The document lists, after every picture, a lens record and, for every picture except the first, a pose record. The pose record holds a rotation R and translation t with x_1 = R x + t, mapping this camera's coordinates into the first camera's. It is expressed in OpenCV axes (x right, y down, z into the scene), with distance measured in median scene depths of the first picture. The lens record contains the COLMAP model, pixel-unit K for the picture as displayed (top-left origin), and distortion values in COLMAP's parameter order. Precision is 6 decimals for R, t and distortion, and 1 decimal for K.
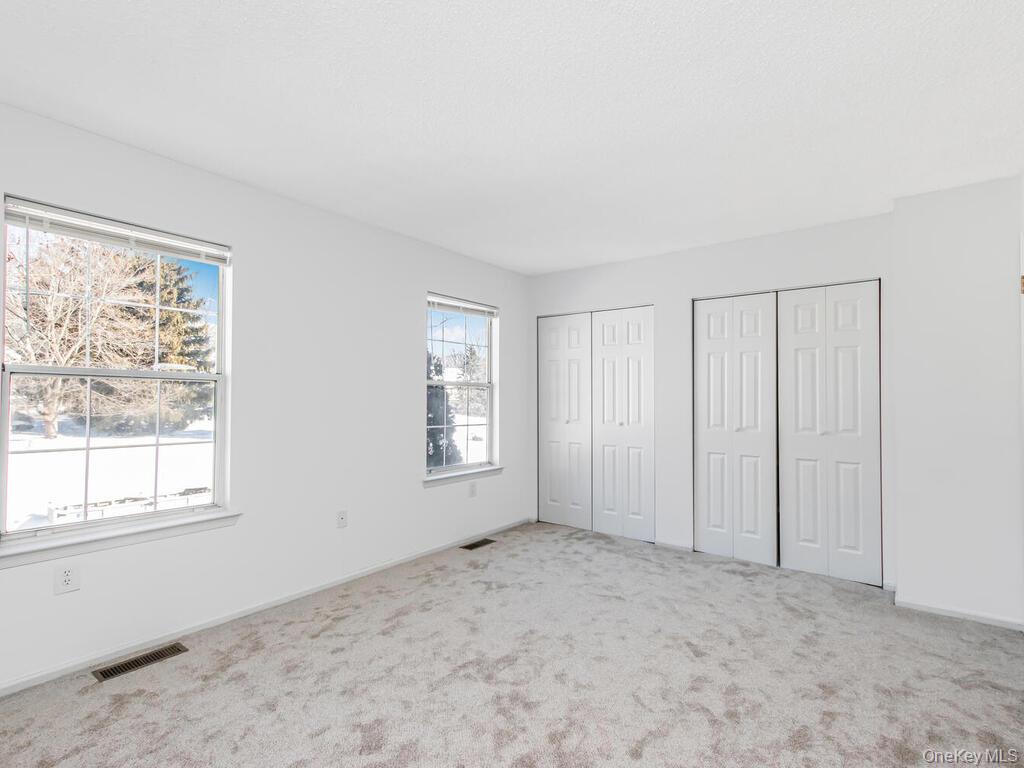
lens RADIAL K [[513.0, 0, 512.4], [0, 513.0, 401.9], [0, 0, 1]] dist [0.000690, 0.000170]
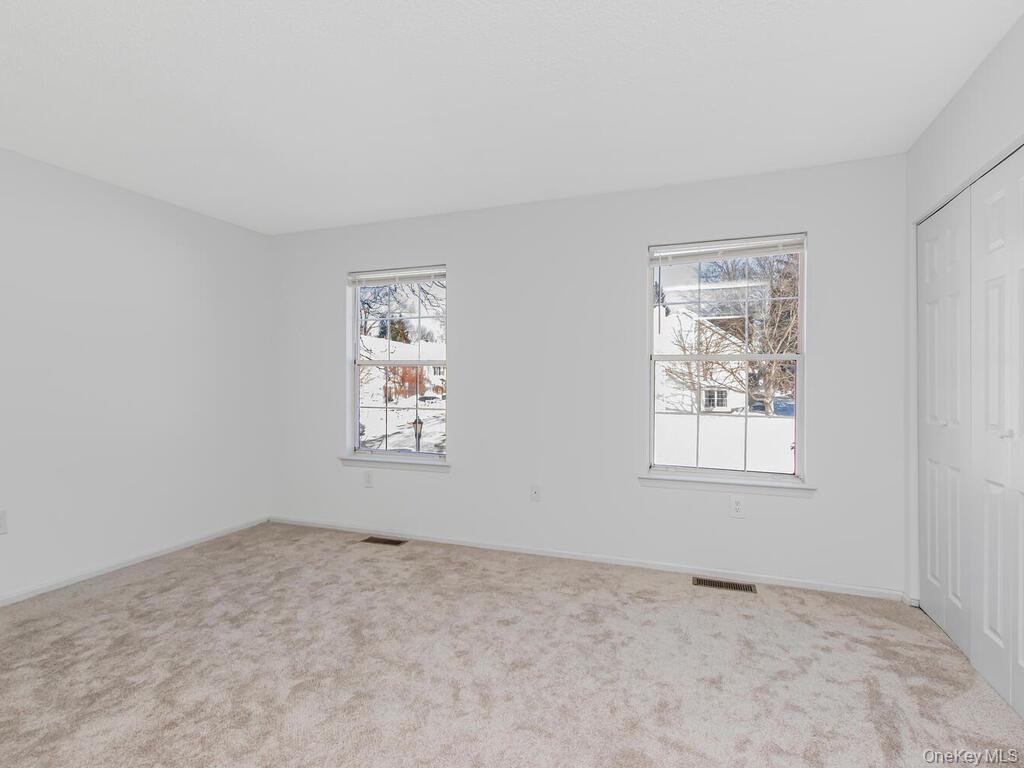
lens RADIAL K [[512.8, 0, 524.5], [0, 512.8, 384.8], [0, 0, 1]] dist [0.001581, 0.000097]
pose [[0.291715, 0.012669, -0.956421, 0.537356], [-0.005925, 0.999917, 0.011438, -0.002410], [0.956487, 0.002331, 0.291766, 0.541716]]
